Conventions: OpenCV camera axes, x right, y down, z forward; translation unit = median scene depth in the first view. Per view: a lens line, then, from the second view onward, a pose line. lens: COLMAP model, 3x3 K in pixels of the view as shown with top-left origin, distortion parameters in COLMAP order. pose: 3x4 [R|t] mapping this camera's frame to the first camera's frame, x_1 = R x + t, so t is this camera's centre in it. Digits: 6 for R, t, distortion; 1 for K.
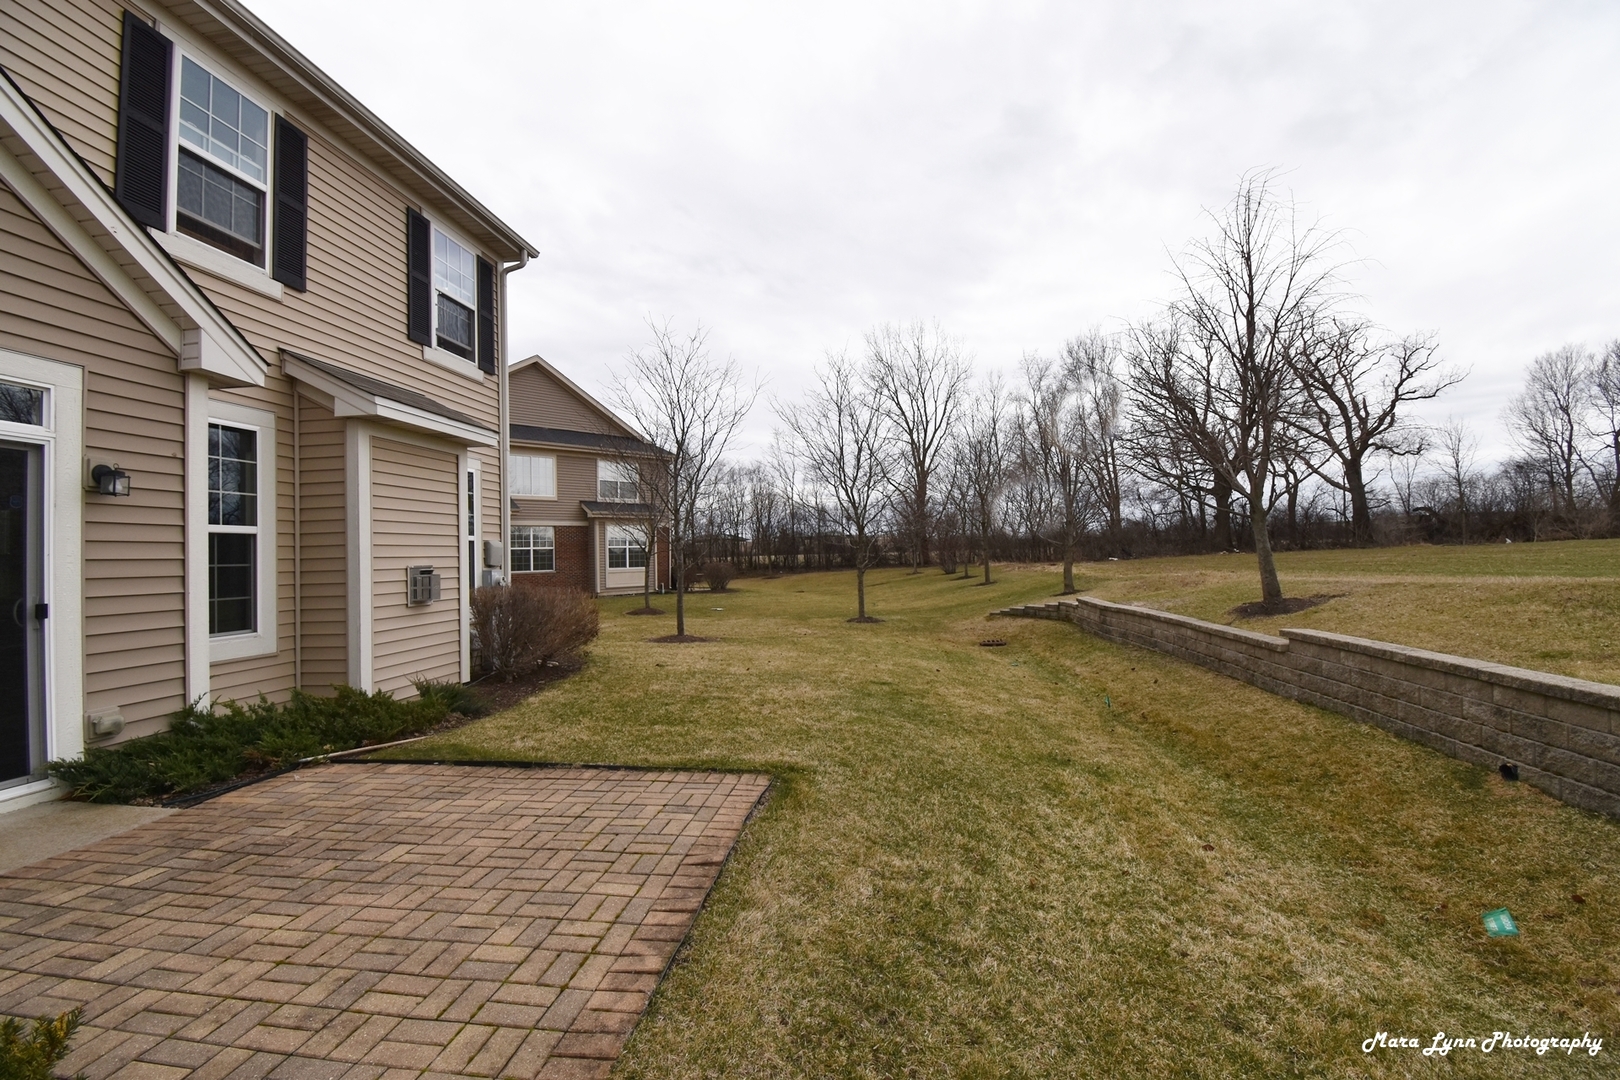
lens RADIAL K [[712.7, 0, 817.6], [0, 712.7, 539.5], [0, 0, 1]] dist [0.020689, -0.026100]
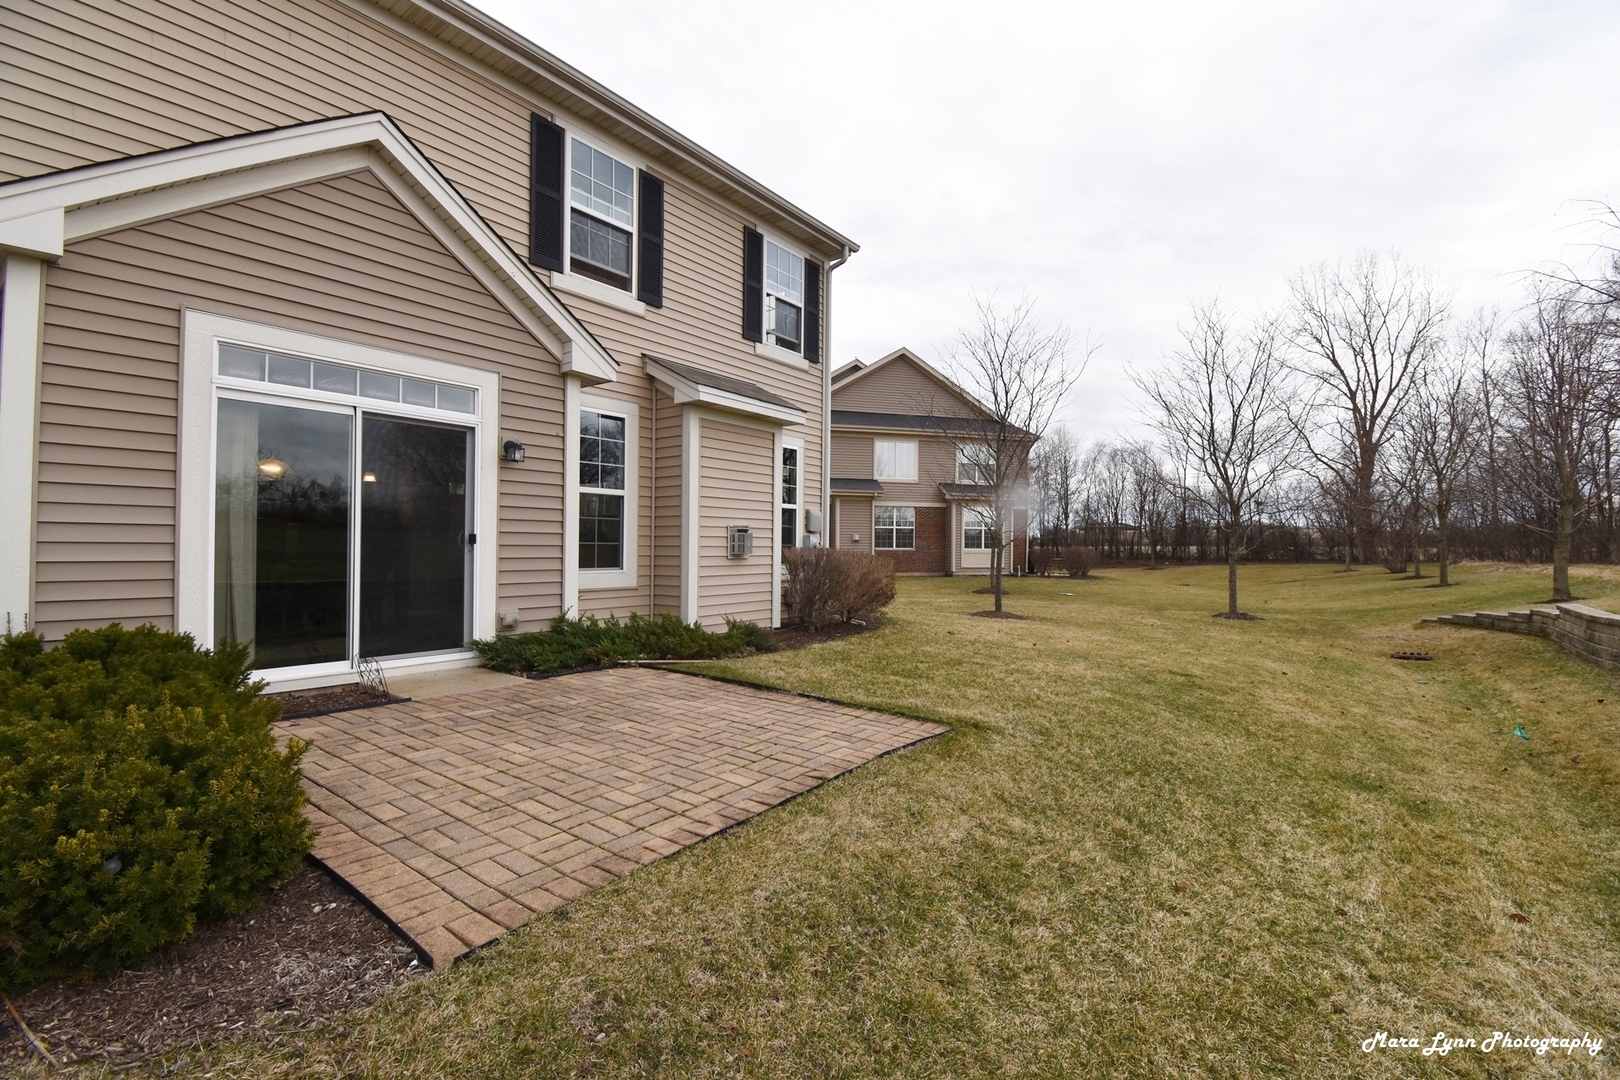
lens RADIAL K [[712.7, 0, 817.6], [0, 712.7, 539.5], [0, 0, 1]] dist [0.020689, -0.026100]
pose [[0.863916, 0.028152, -0.502849, 0.180562], [-0.019205, 0.999552, 0.022965, 0.033565], [0.503270, -0.010183, 0.864069, 0.034273]]
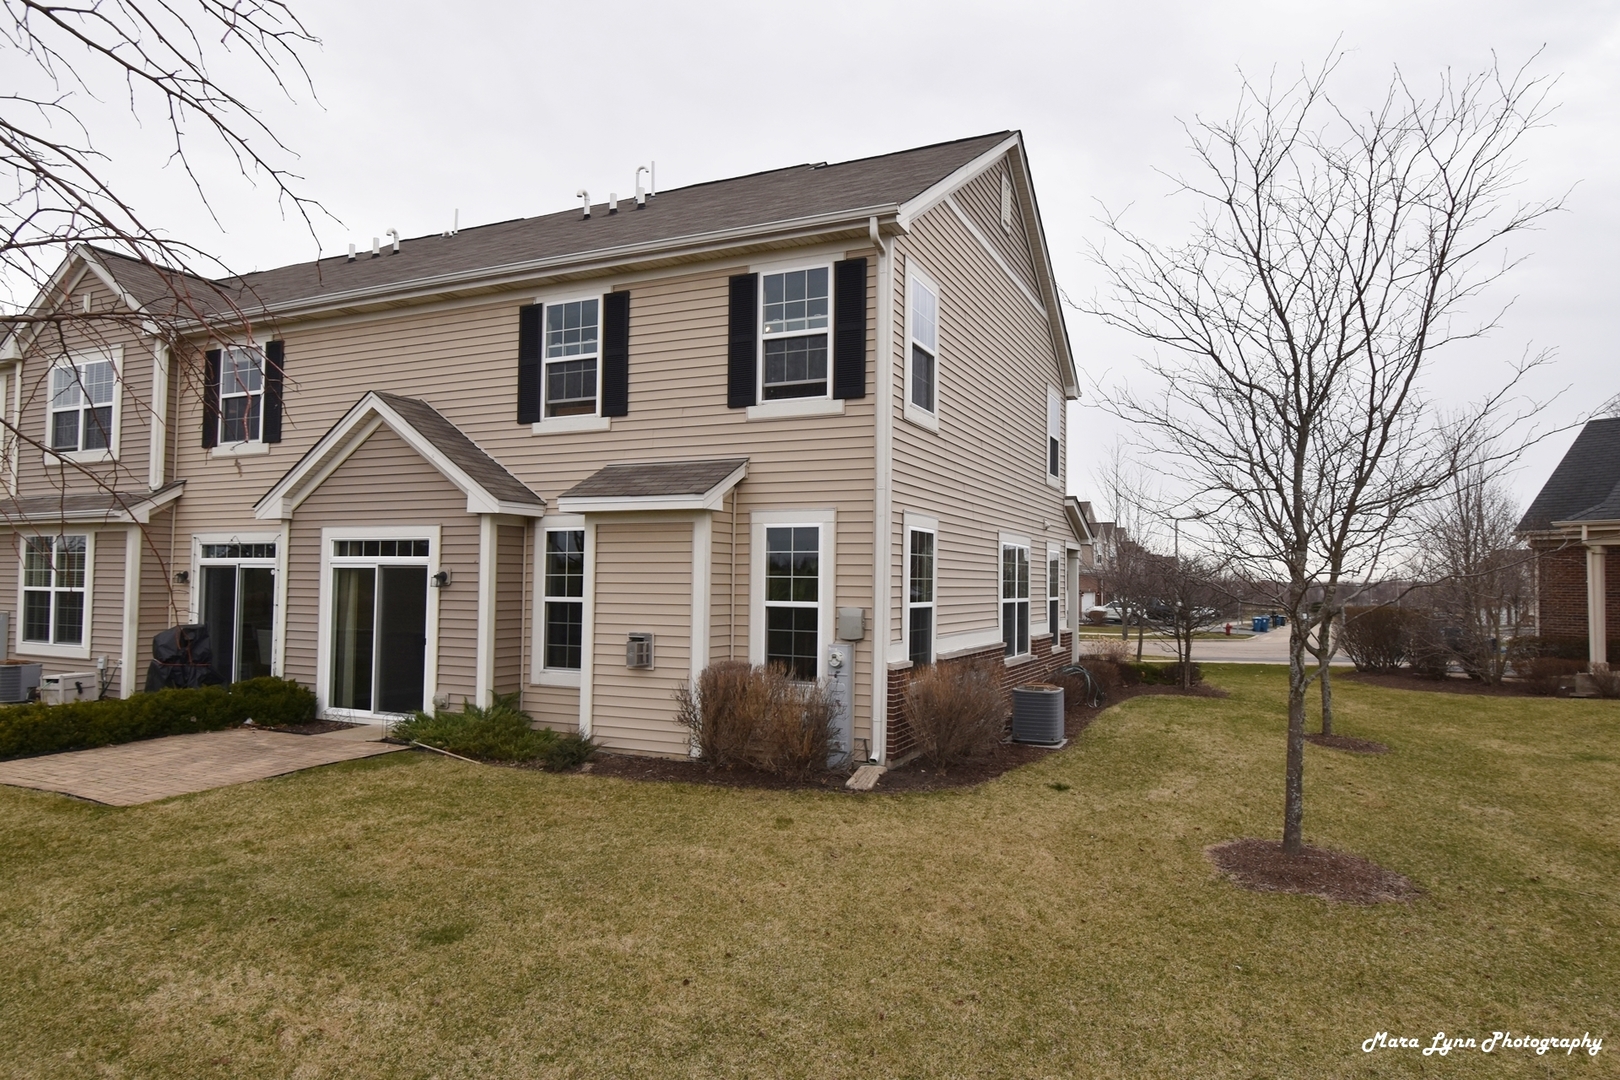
lens RADIAL K [[979.4, 0, 824.7], [0, 979.4, 546.1], [0, 0, 1]] dist [0.016868, -0.032010]
pose [[-0.309621, -0.013862, -0.950759, 0.872015], [0.019981, 0.999578, -0.021081, -0.064848], [0.950650, -0.025524, -0.309213, 1.923257]]
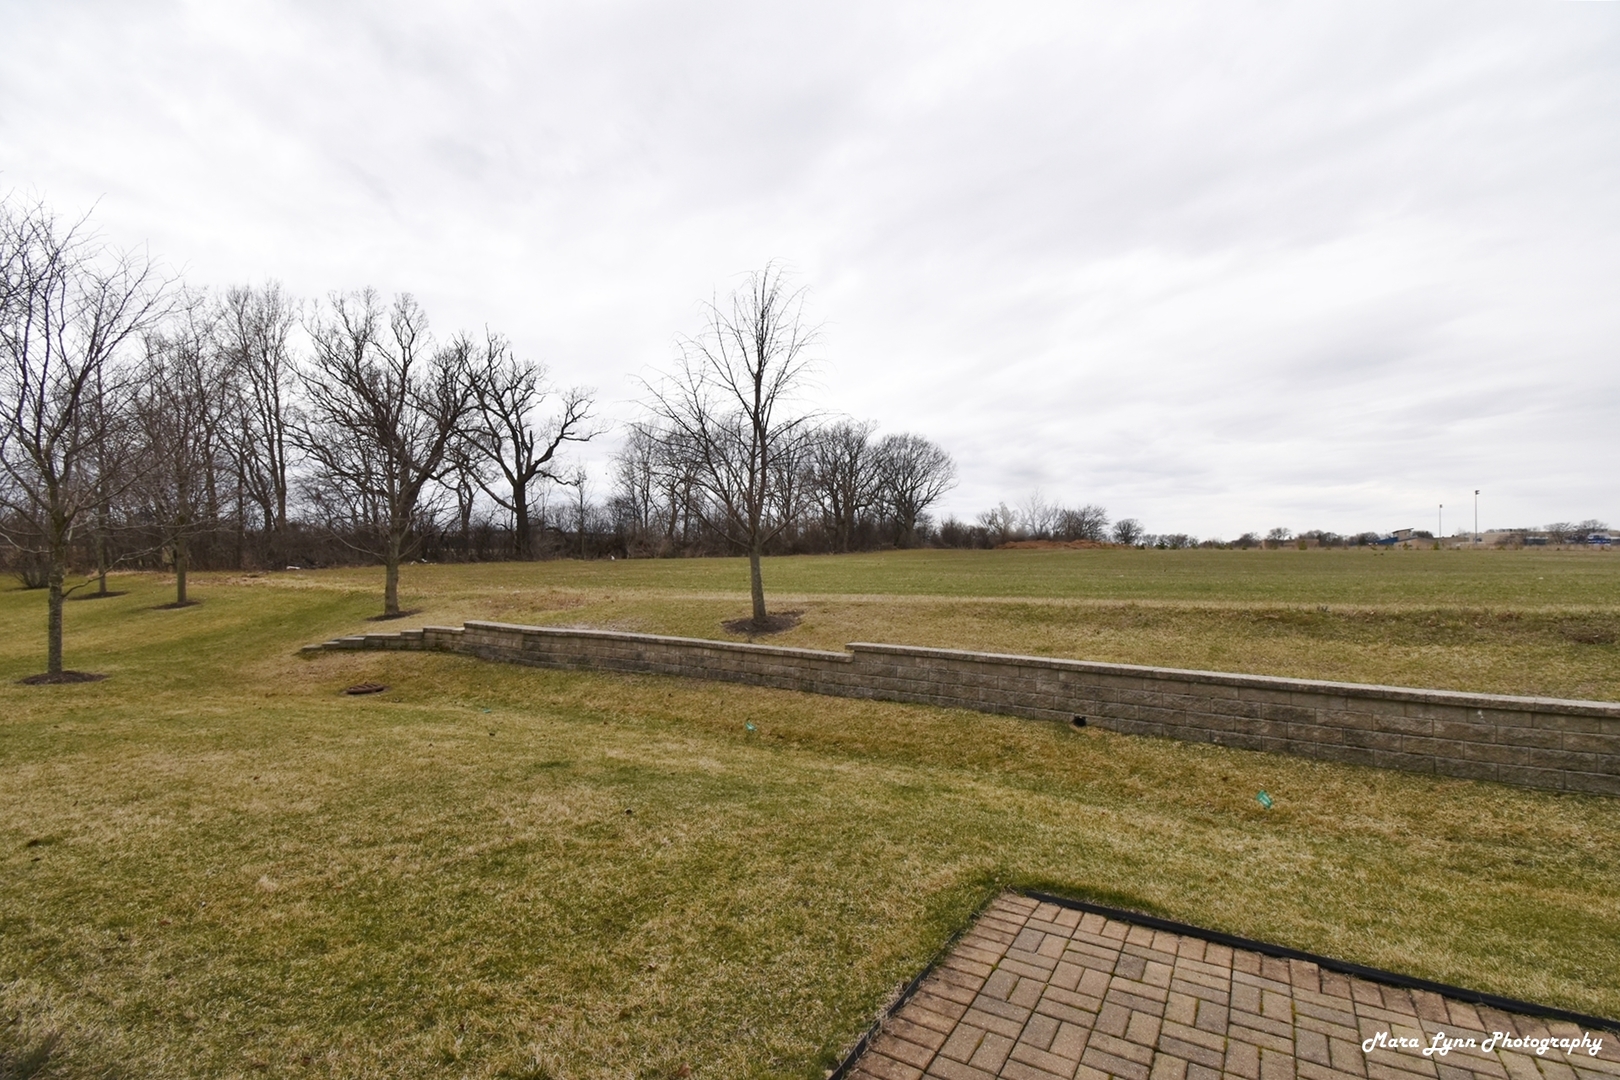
lens RADIAL K [[725.8, 0, 819.0], [0, 725.8, 540.4], [0, 0, 1]] dist [0.021309, -0.028025]
pose [[0.421192, 0.046971, 0.905754, -0.612292], [-0.041290, 0.998616, -0.032585, -0.014610], [-0.906031, -0.023674, 0.422548, 0.584443]]
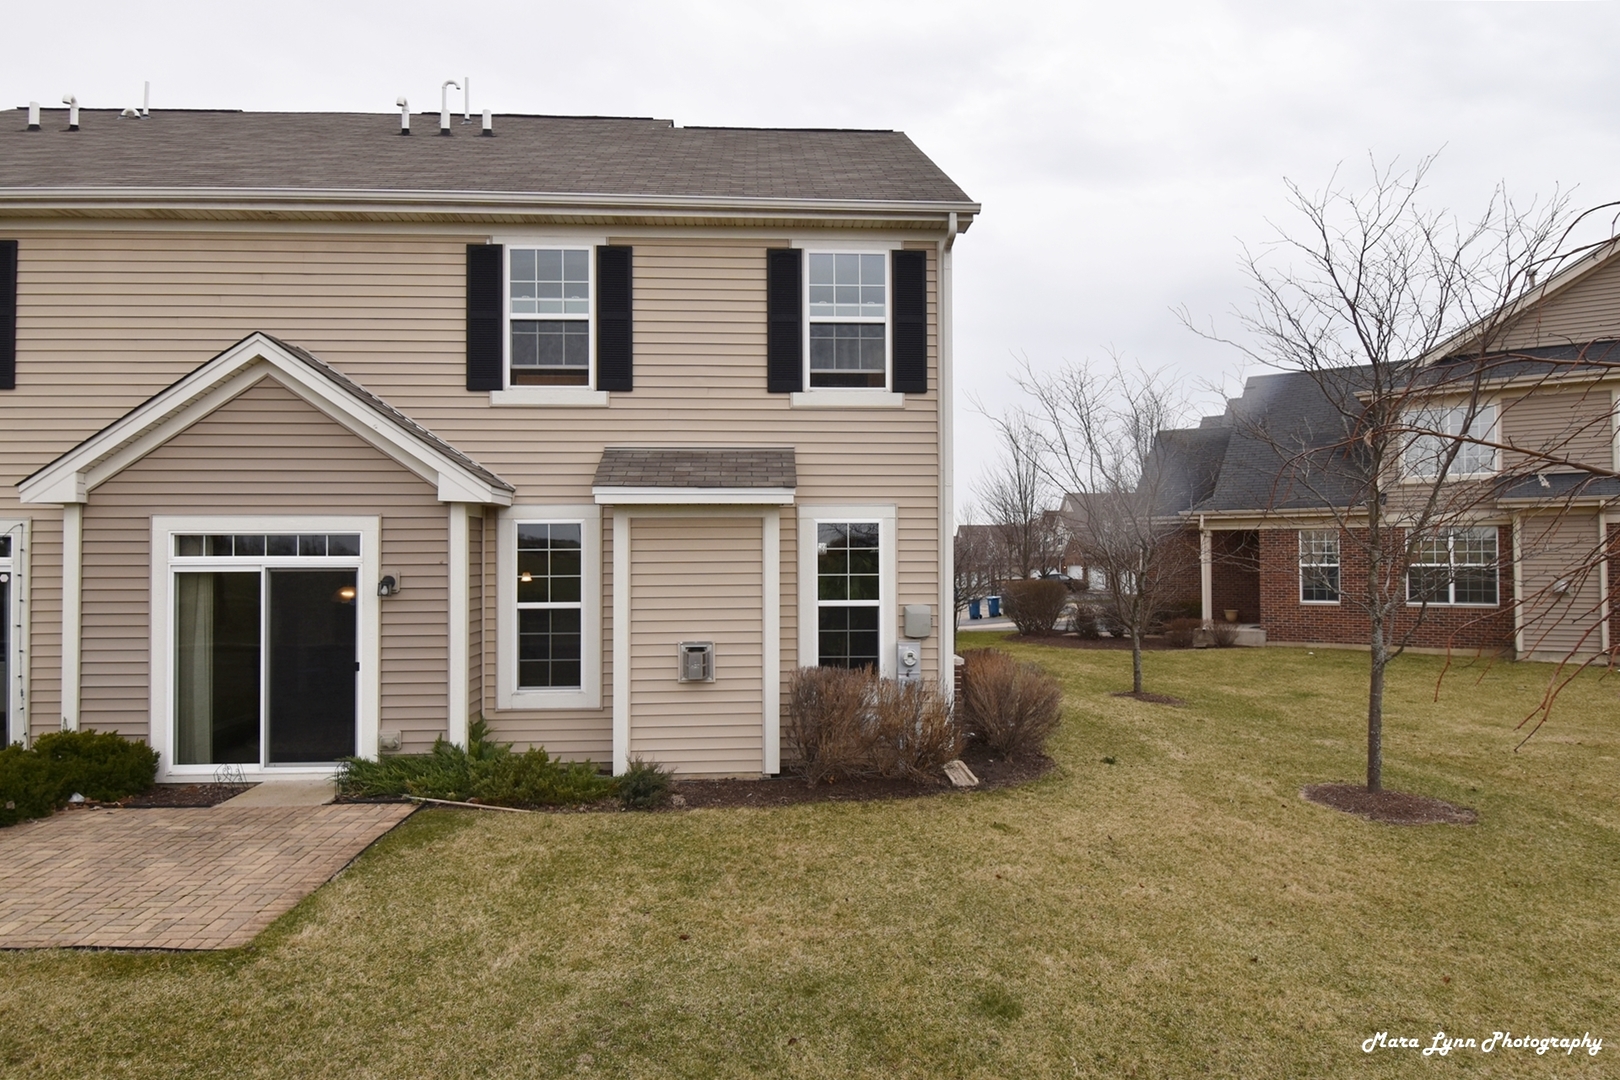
lens RADIAL K [[979.4, 0, 824.7], [0, 979.4, 546.1], [0, 0, 1]] dist [0.016868, -0.032010]
pose [[0.180608, 0.012730, -0.983473, 0.868996], [0.023553, 0.999574, 0.017264, -0.123344], [0.983273, -0.026282, 0.180231, 1.035914]]
